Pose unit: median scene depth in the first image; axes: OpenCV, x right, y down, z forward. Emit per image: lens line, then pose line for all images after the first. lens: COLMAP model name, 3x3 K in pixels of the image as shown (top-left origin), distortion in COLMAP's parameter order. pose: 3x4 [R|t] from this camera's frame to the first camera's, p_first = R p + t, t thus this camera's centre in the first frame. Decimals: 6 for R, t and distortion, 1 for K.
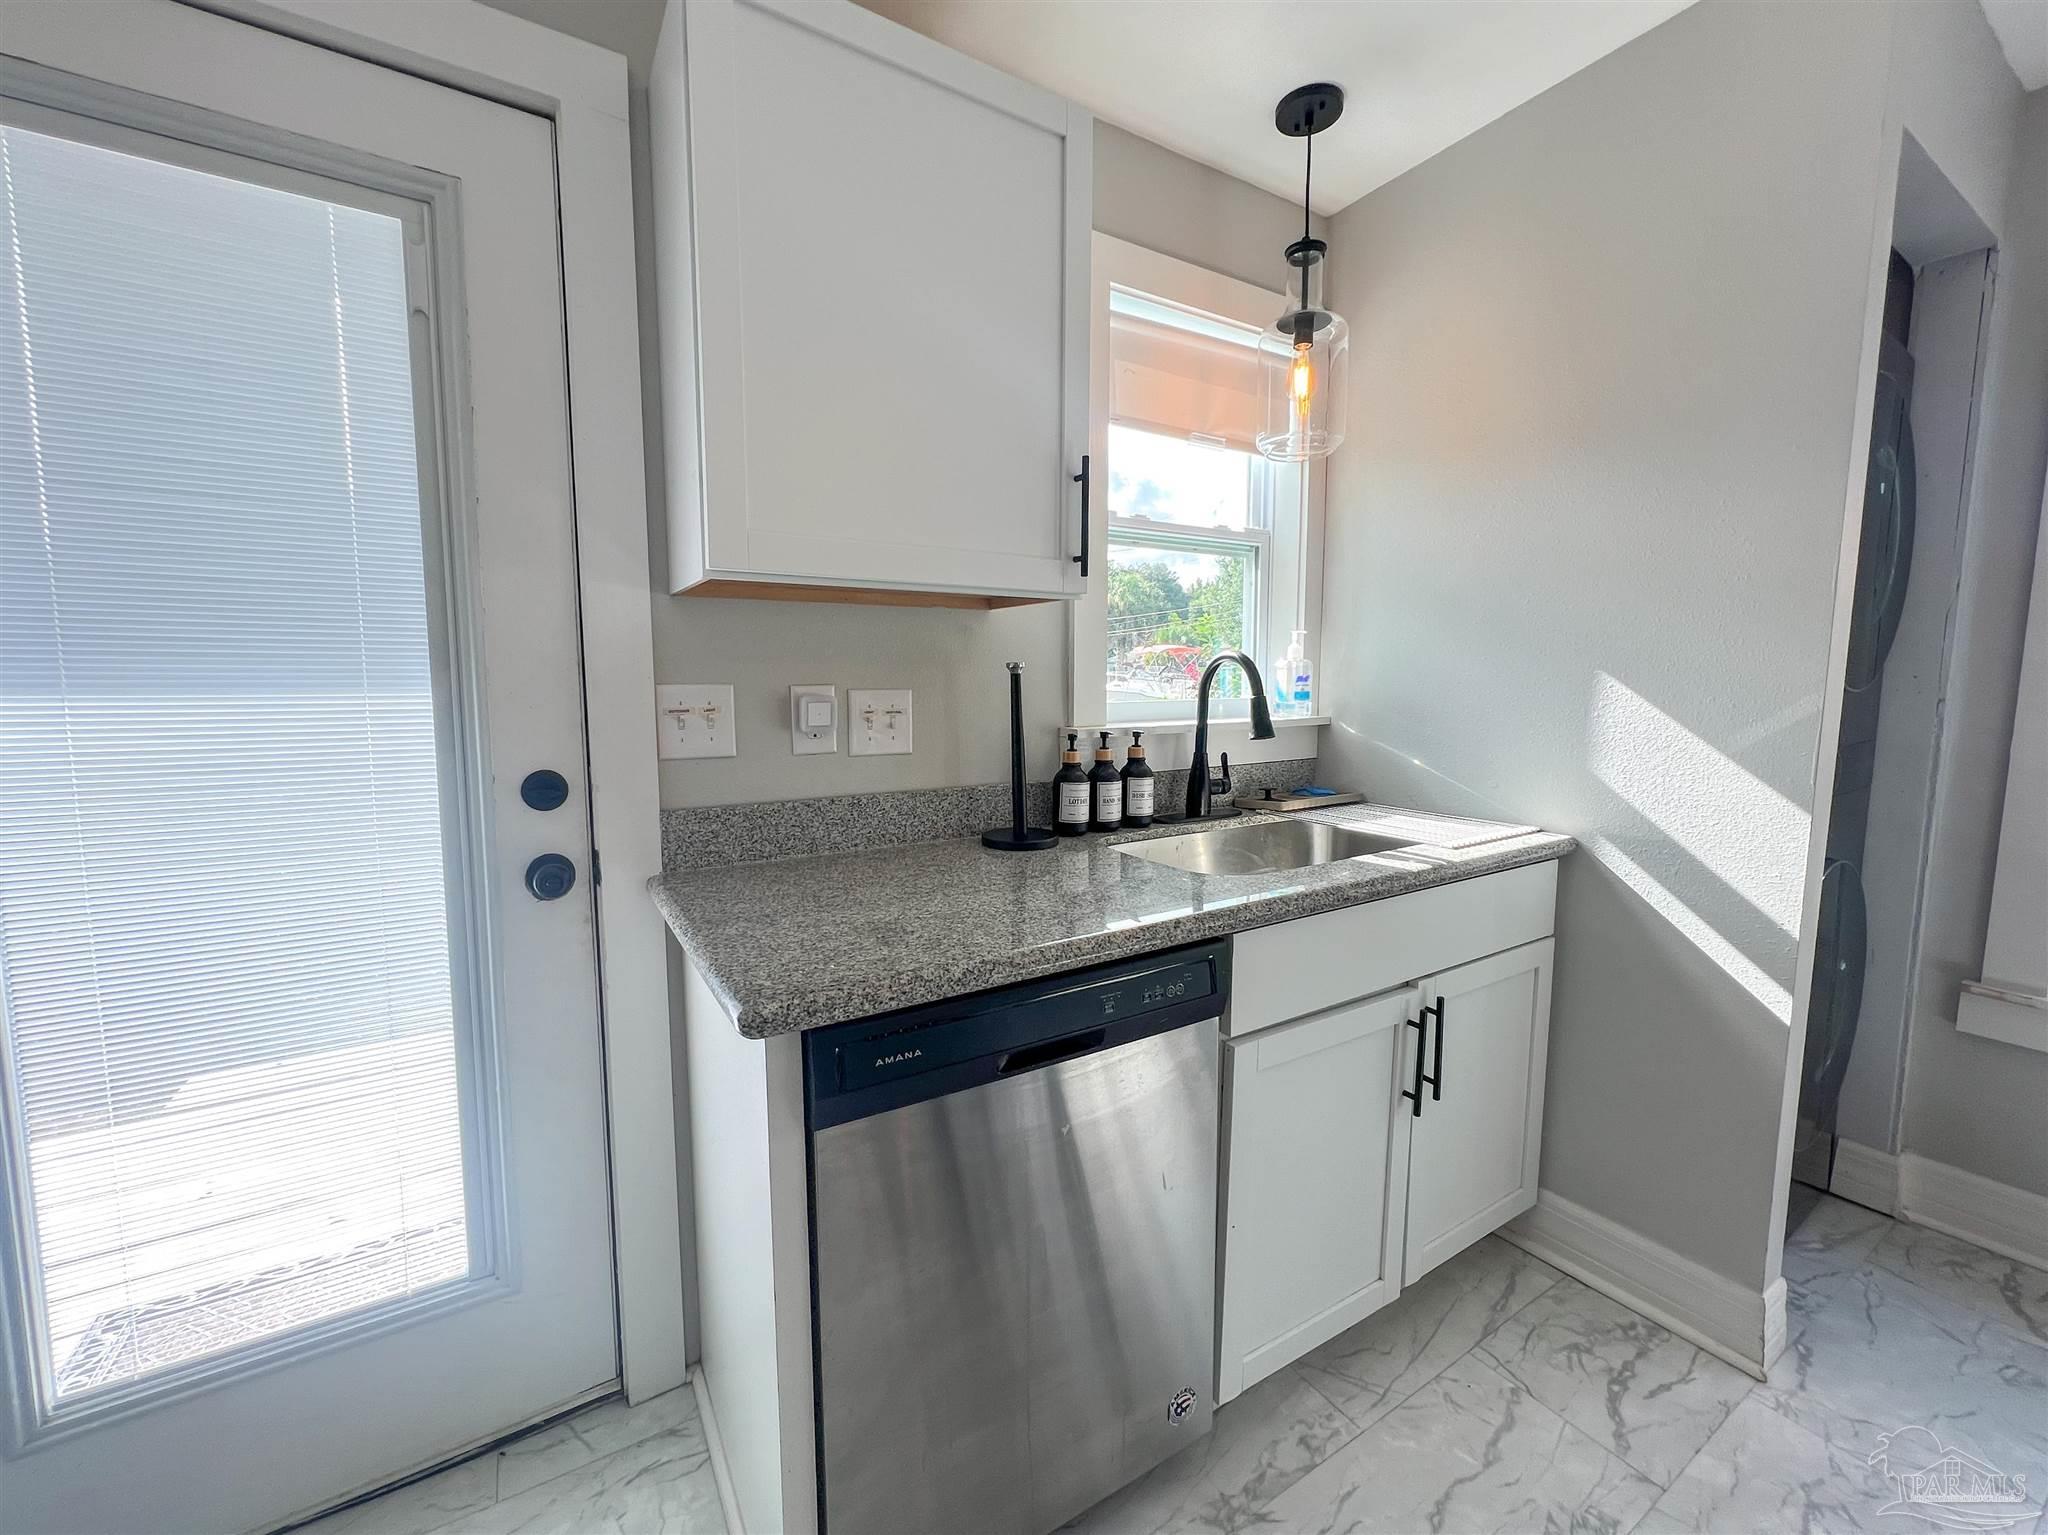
lens RADIAL K [[820.7, 0, 1027.0], [0, 820.7, 768.1], [0, 0, 1]] dist [-0.001538, 0.000109]
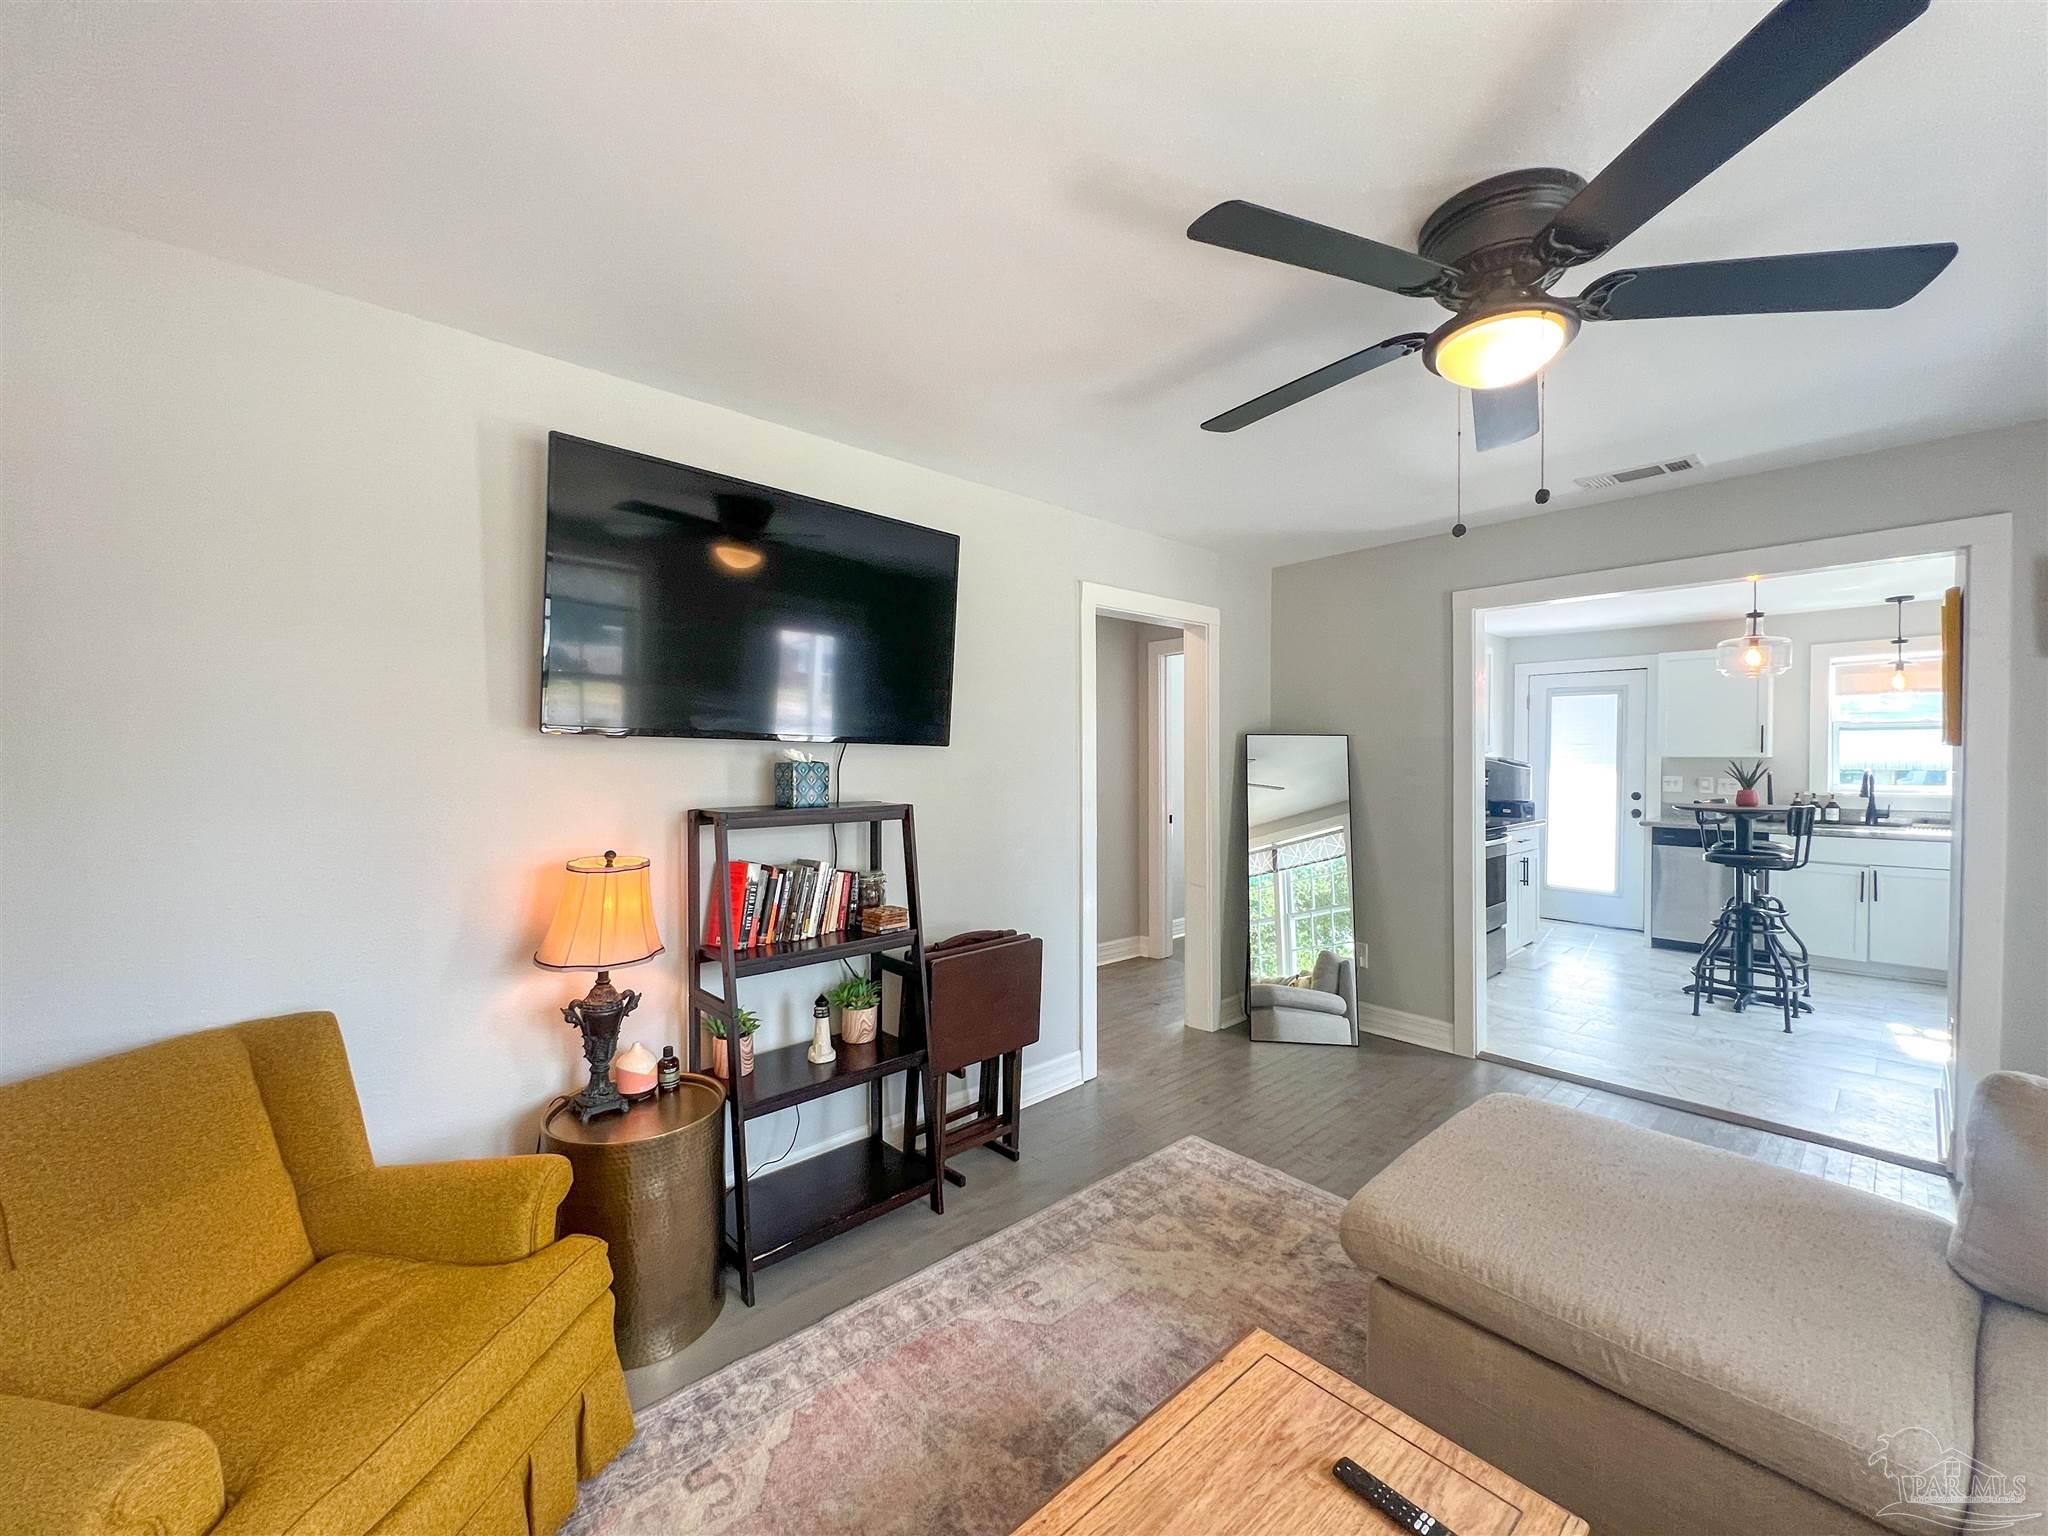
lens RADIAL K [[820.7, 0, 1022.9], [0, 820.7, 768.3], [0, 0, 1]] dist [-0.001538, 0.000109]
pose [[0.194777, 0.016151, -0.980715, 3.395390], [-0.102214, 0.994755, -0.003919, 0.244602], [0.975507, 0.101006, 0.195406, -3.456136]]
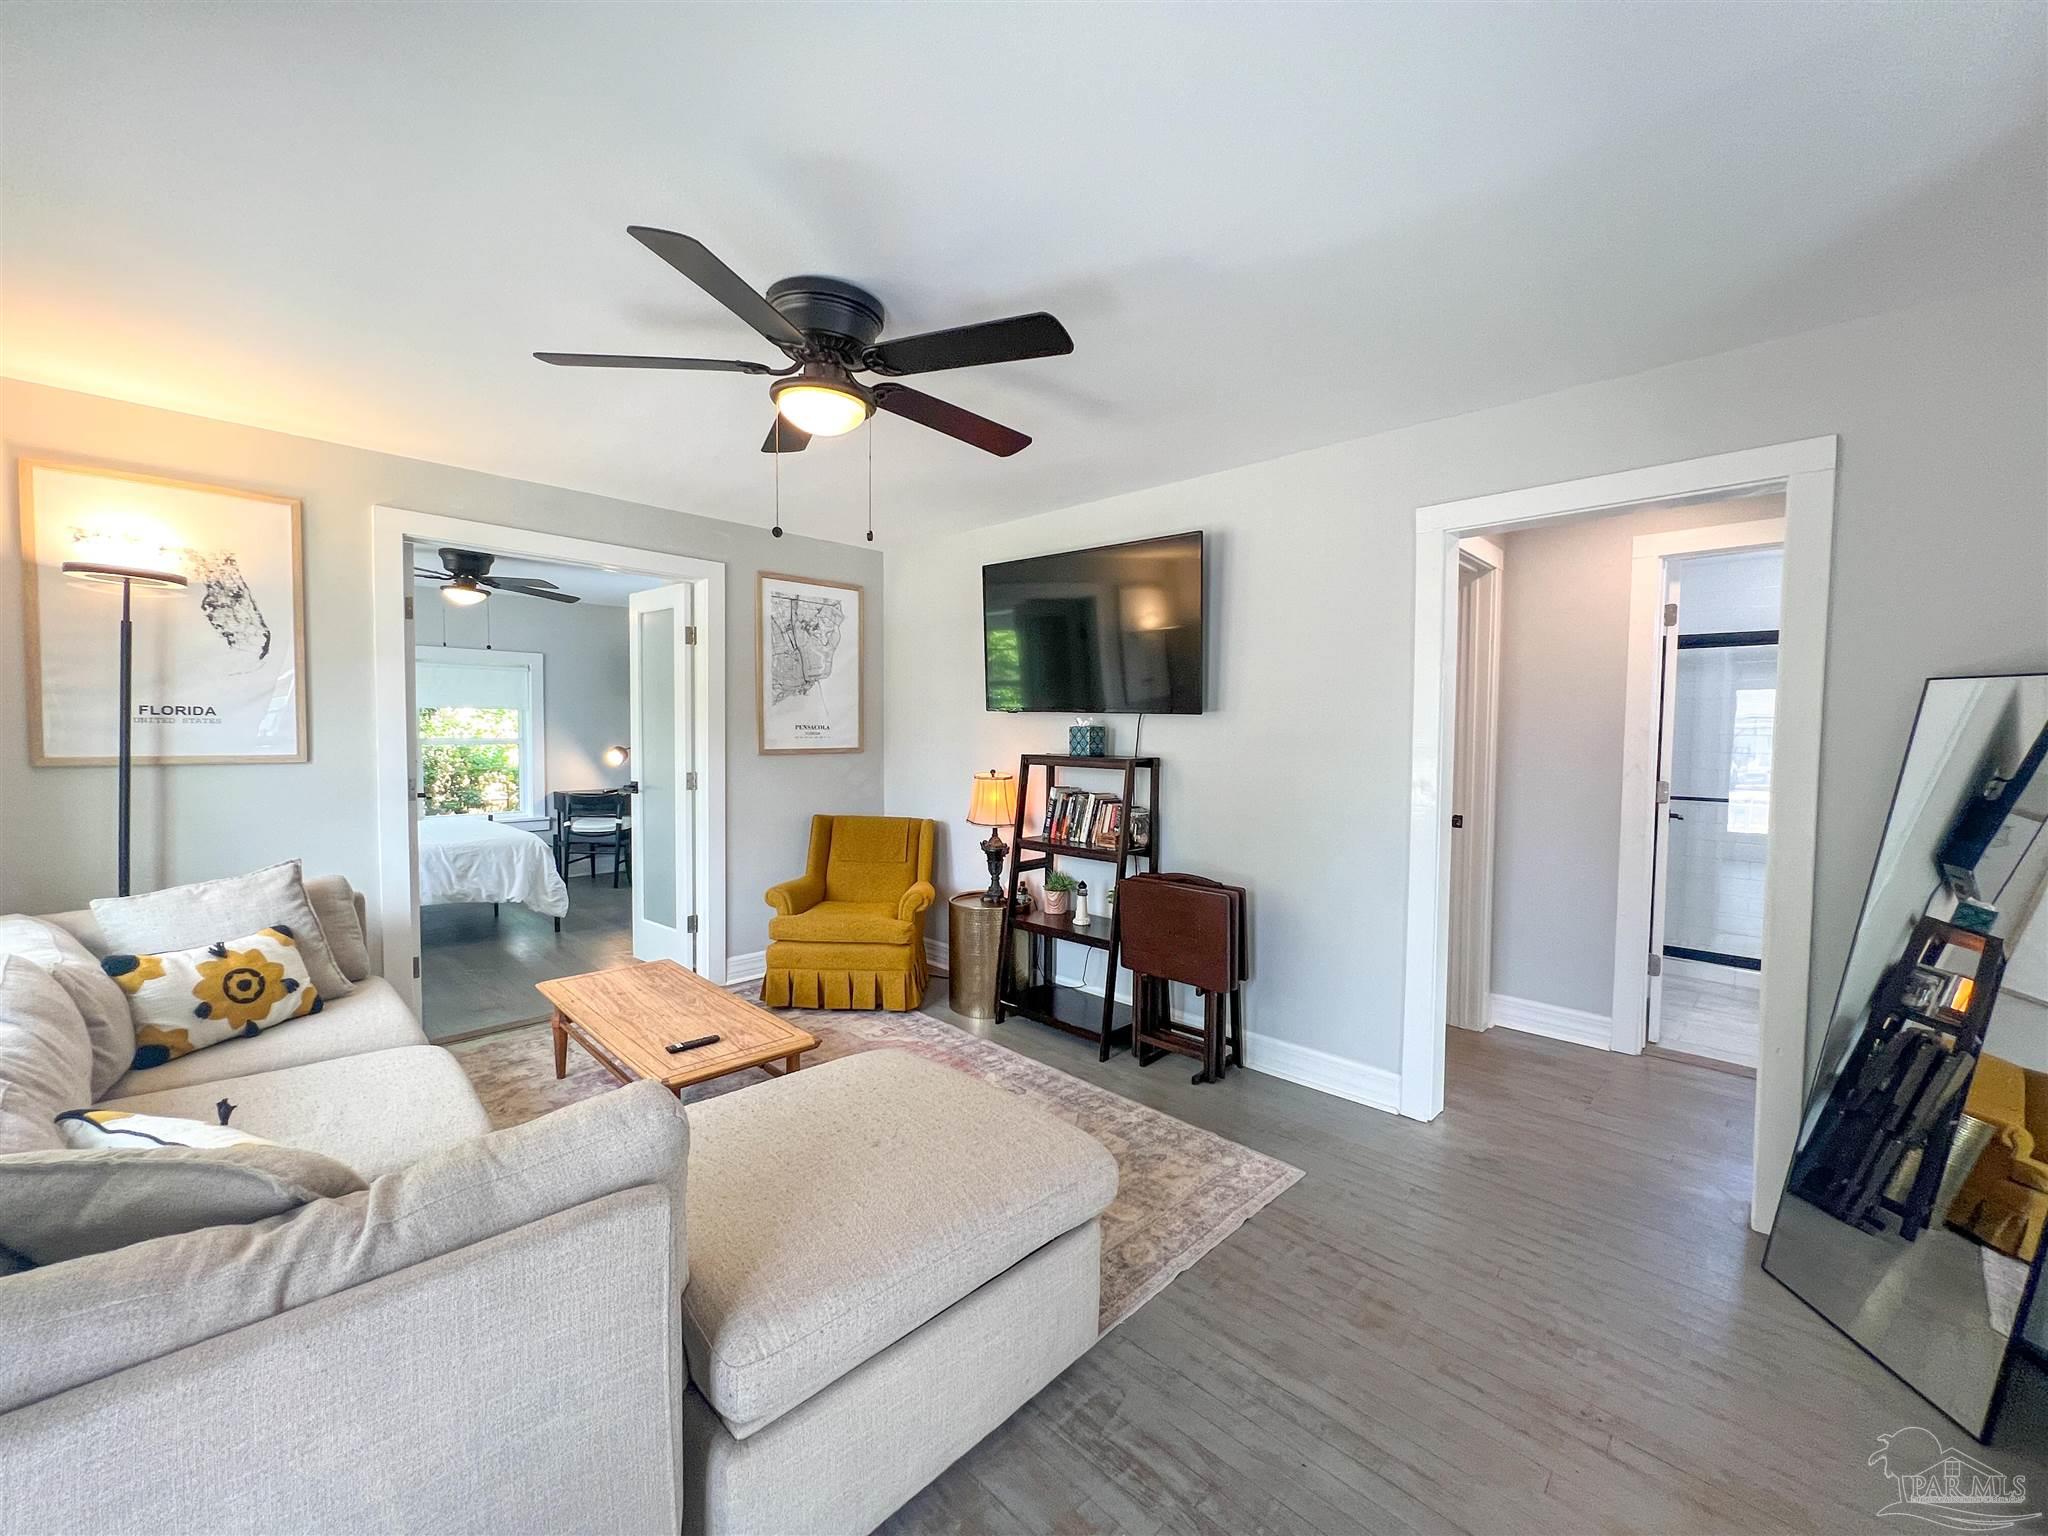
lens RADIAL K [[820.7, 0, 1028.6], [0, 820.7, 761.9], [0, 0, 1]] dist [-0.001538, 0.000109]
pose [[-0.967558, 0.002046, -0.252639, 2.417207], [-0.035677, 0.988841, 0.144643, 0.001579], [0.250116, 0.148964, -0.956688, -1.002269]]
